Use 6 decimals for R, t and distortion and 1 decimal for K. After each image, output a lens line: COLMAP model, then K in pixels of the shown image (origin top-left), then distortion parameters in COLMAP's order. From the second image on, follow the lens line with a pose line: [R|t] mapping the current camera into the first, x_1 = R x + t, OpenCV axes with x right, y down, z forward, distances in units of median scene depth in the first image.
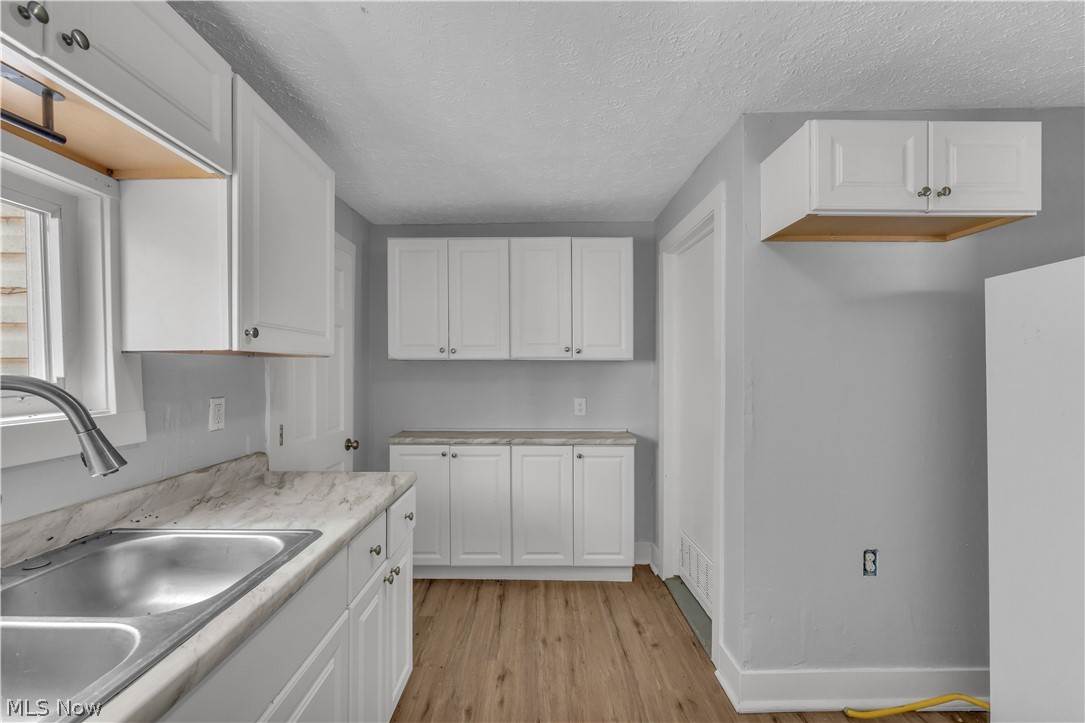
lens RADIAL K [[443.1, 0, 538.0], [0, 443.1, 366.7], [0, 0, 1]] dist [0.001314, 0.000448]
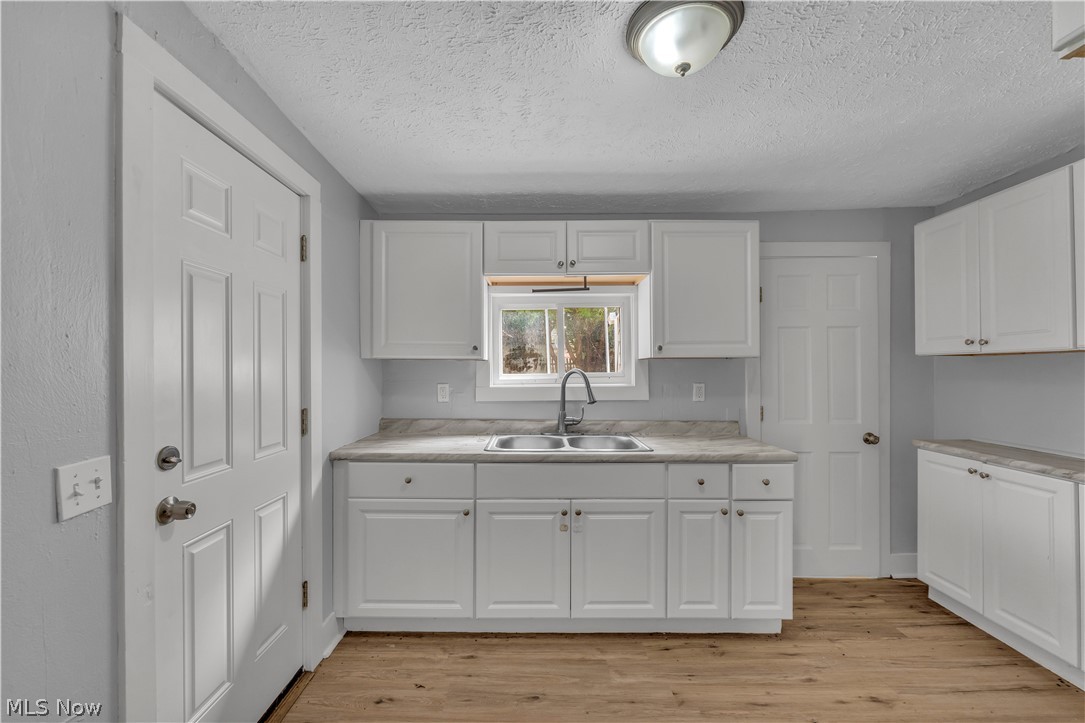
lens RADIAL K [[443.1, 0, 538.0], [0, 443.1, 366.7], [0, 0, 1]] dist [0.001314, 0.000448]
pose [[-0.010353, -0.009855, -0.999898, 0.660416], [0.006820, 0.999927, -0.009925, 0.011592], [0.999923, -0.006922, -0.010285, 0.244051]]
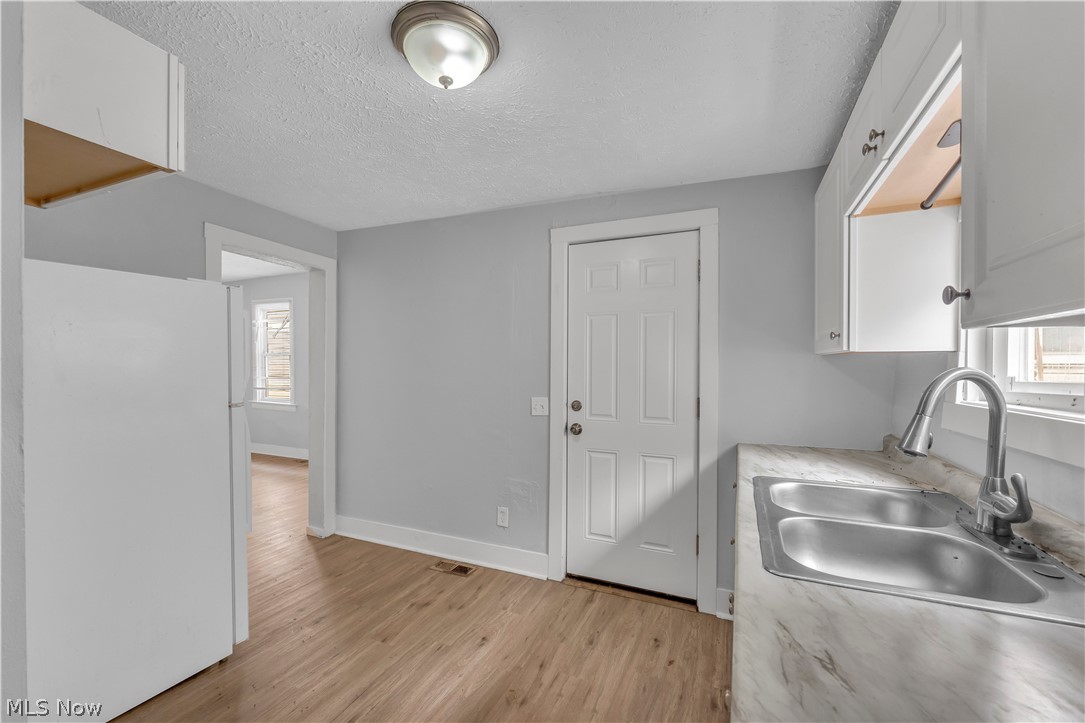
lens RADIAL K [[443.1, 0, 538.0], [0, 443.1, 366.7], [0, 0, 1]] dist [0.001314, 0.000448]
pose [[-0.907350, -0.011551, 0.420218, -0.205897], [-0.014112, 0.999896, -0.002984, 0.012774], [-0.420140, -0.008638, -0.907418, 0.866377]]
